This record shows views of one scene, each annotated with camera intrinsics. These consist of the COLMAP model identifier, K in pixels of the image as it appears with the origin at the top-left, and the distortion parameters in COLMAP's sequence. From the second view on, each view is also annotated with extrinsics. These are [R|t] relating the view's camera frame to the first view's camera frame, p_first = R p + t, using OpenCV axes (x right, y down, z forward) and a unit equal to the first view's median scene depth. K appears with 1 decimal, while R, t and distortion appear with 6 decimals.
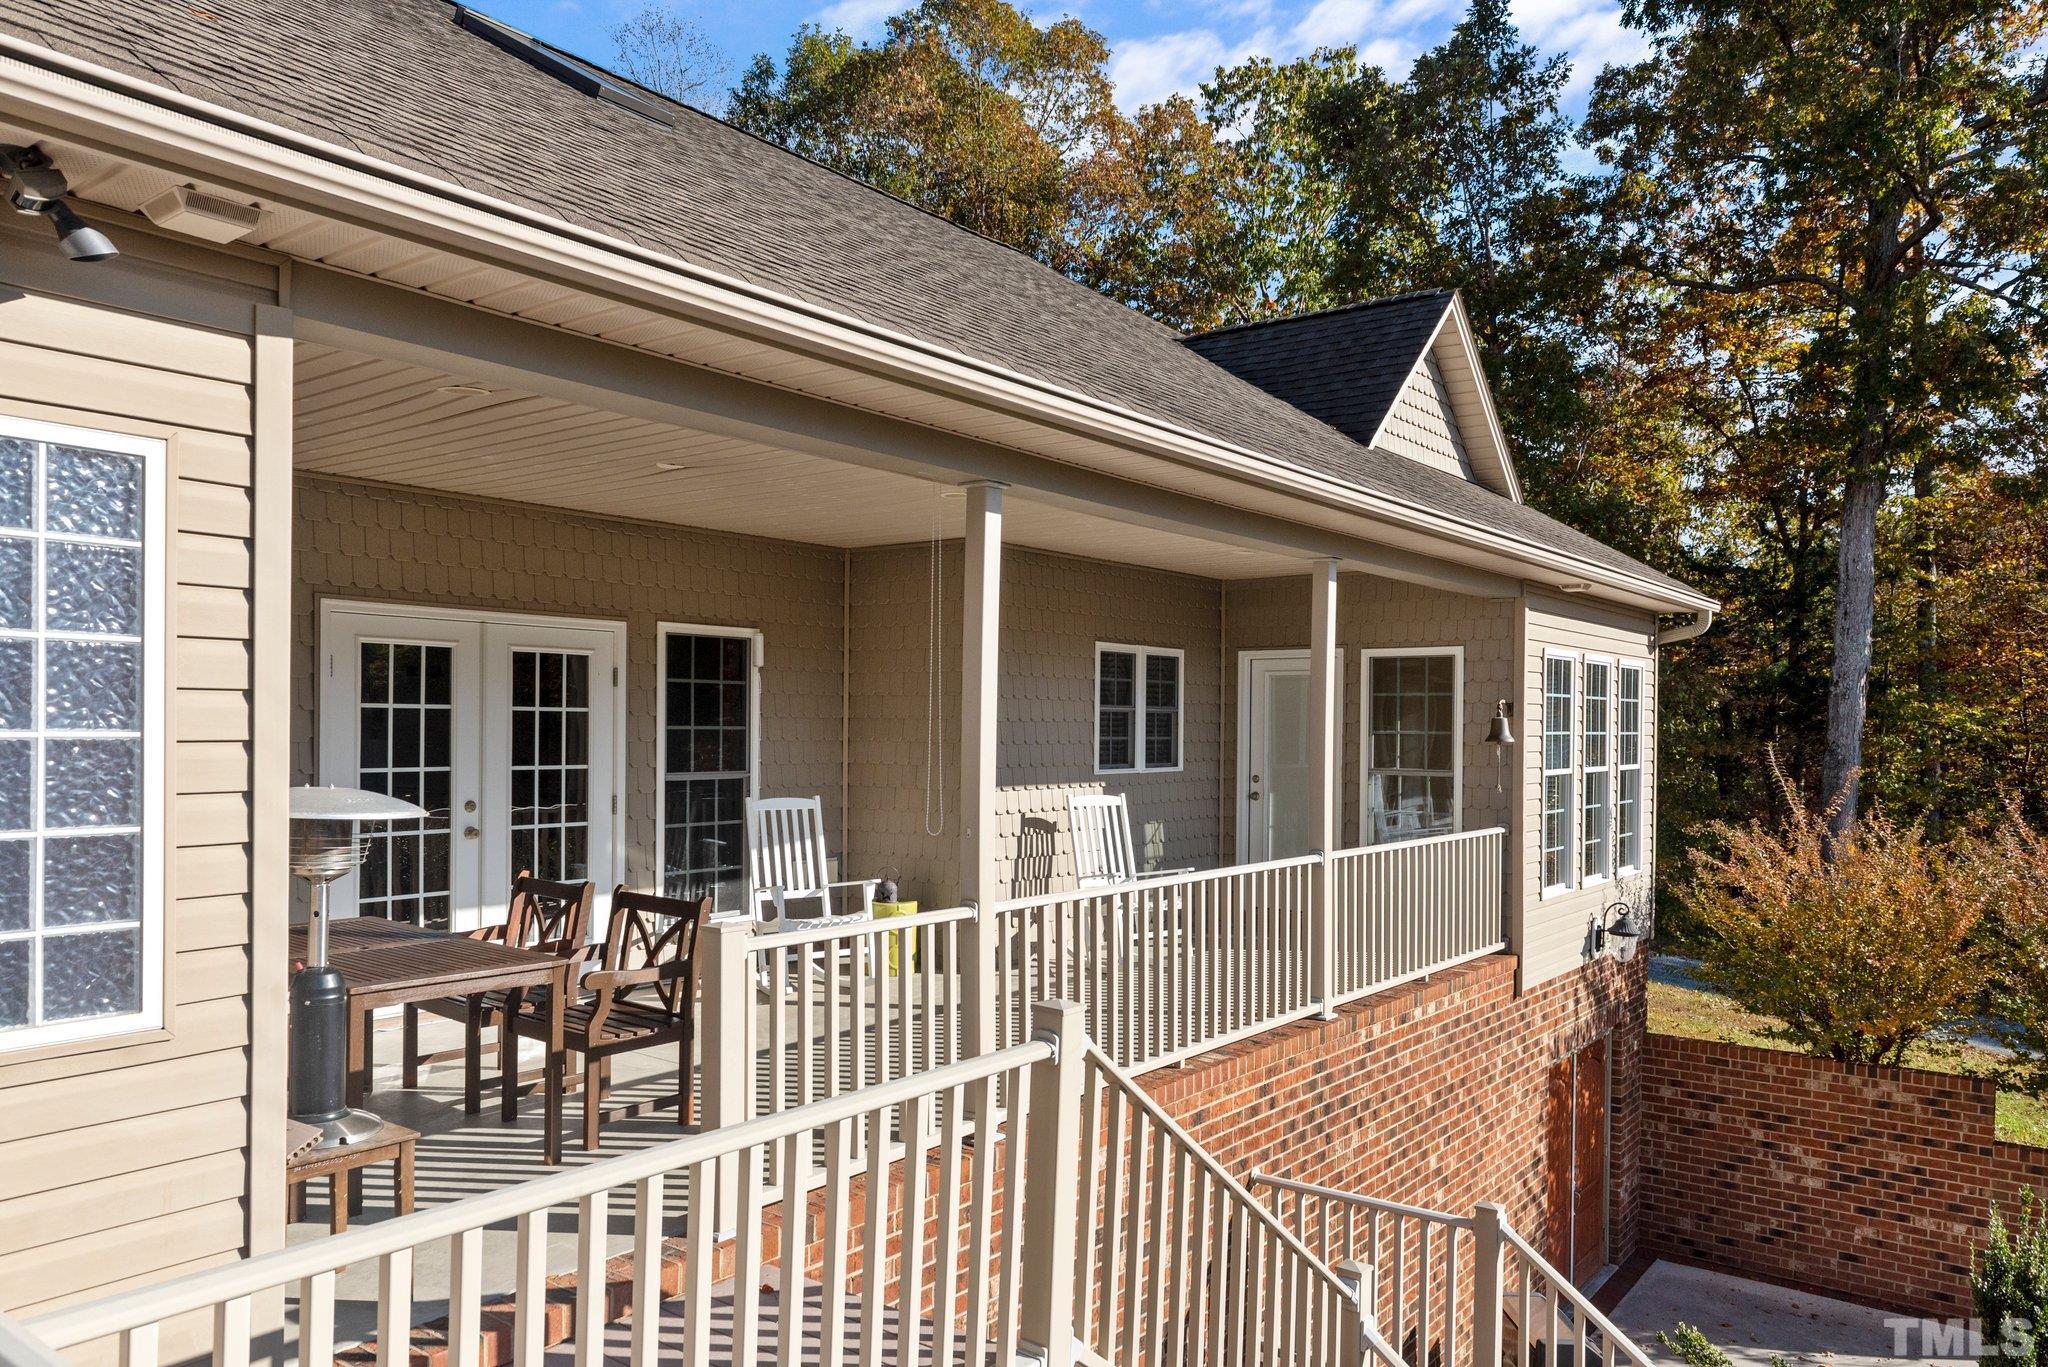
lens RADIAL K [[1406.0, 0, 1018.5], [0, 1406.0, 731.0], [0, 0, 1]] dist [0.006964, -0.005336]
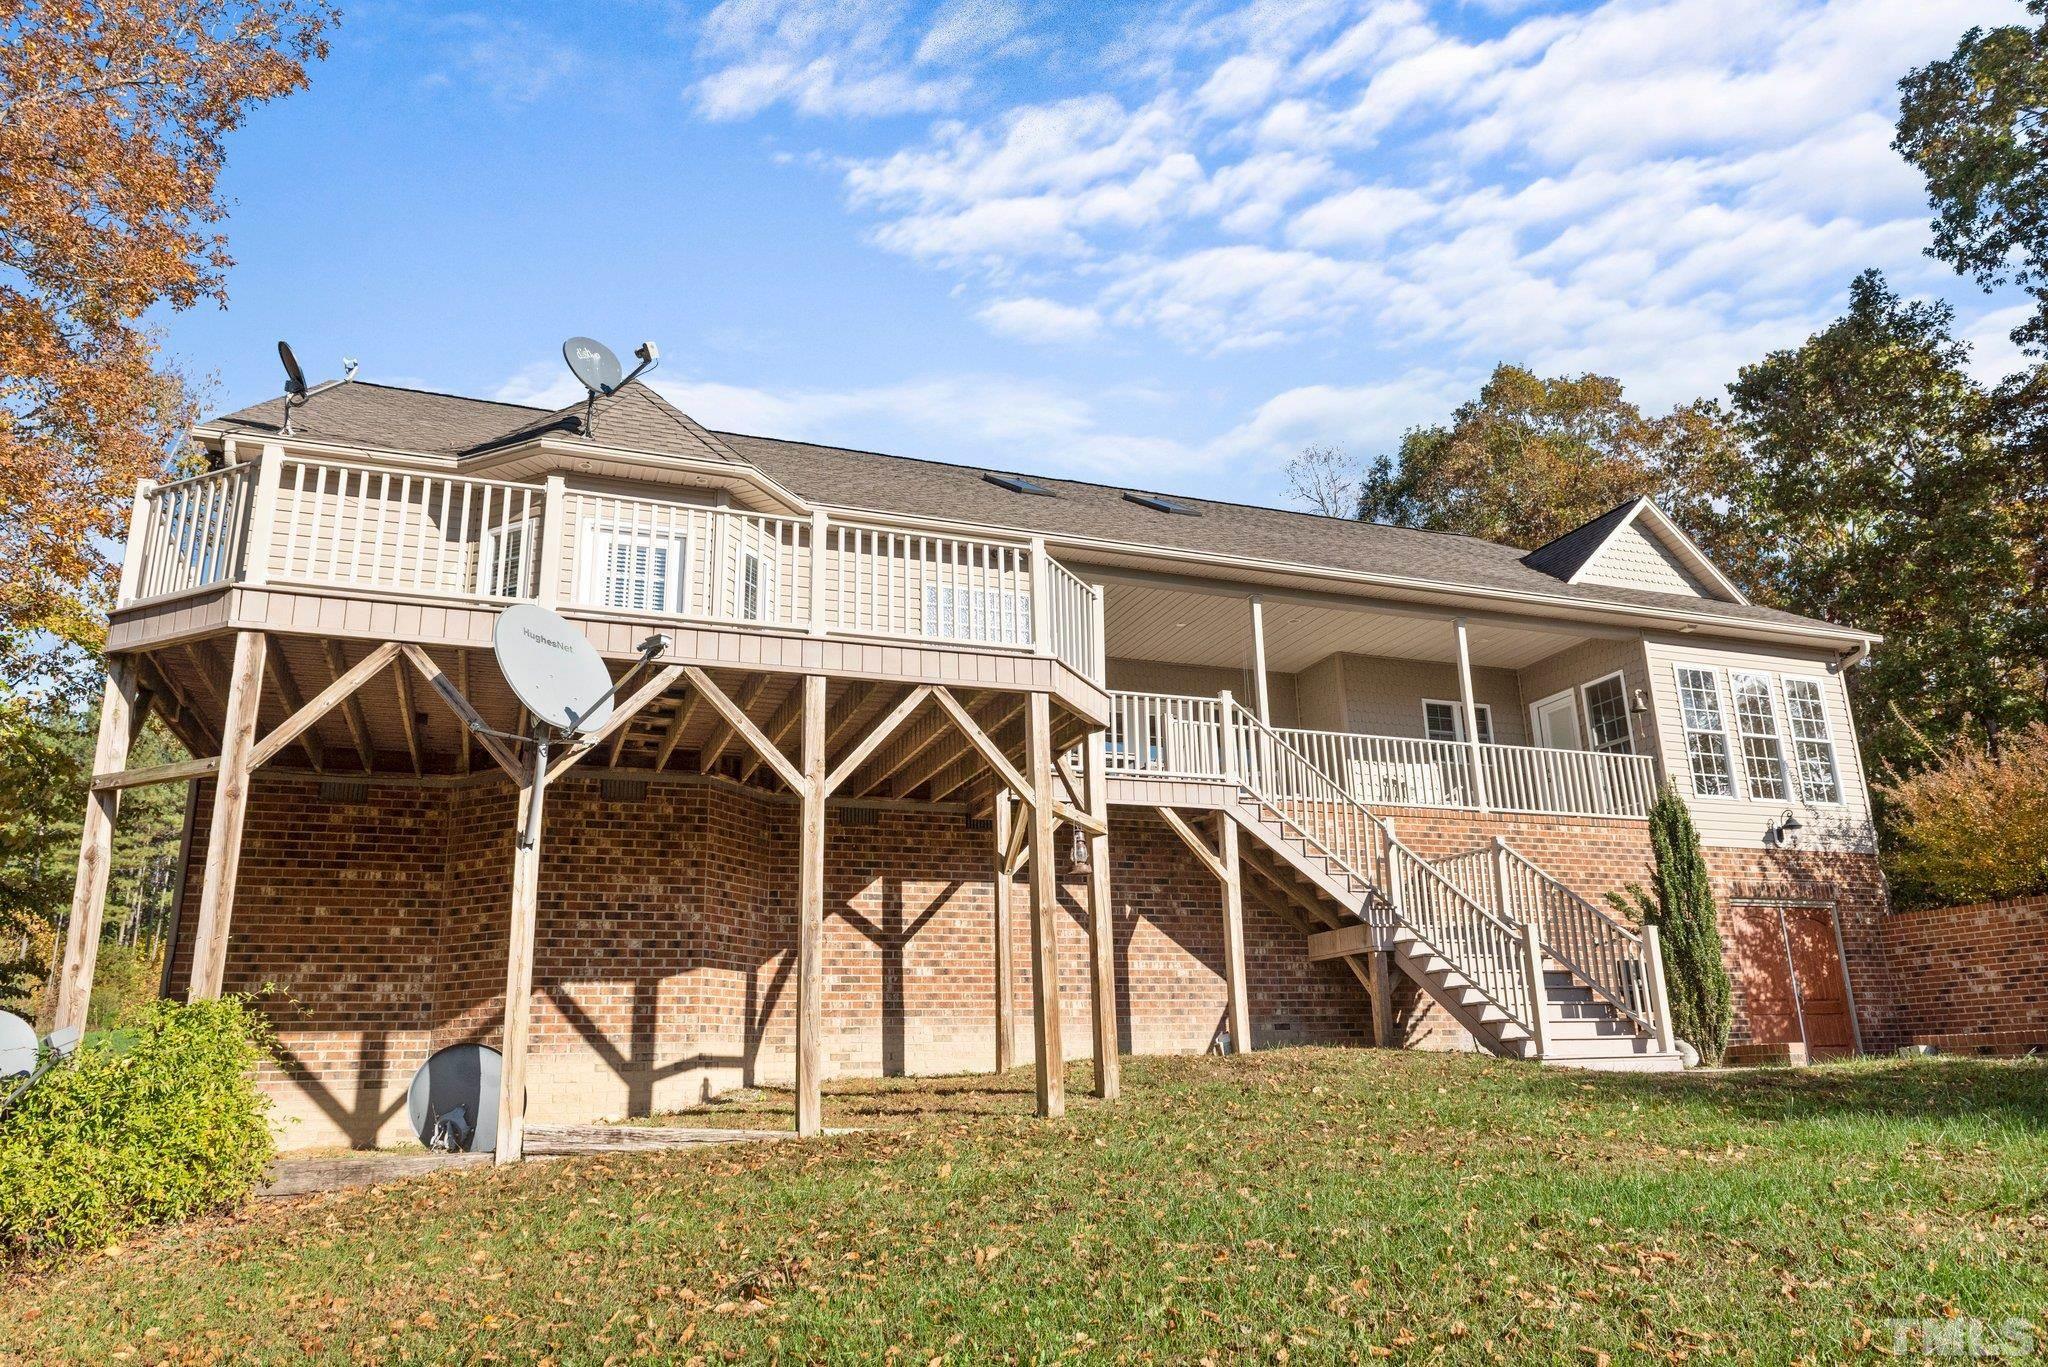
lens RADIAL K [[1406.0, 0, 1018.5], [0, 1406.0, 731.0], [0, 0, 1]] dist [0.006964, -0.005336]
pose [[0.848903, -0.164511, -0.502295, 0.463025], [0.028381, 0.963144, -0.267484, 0.411449], [0.527787, 0.212812, 0.822285, -0.788063]]
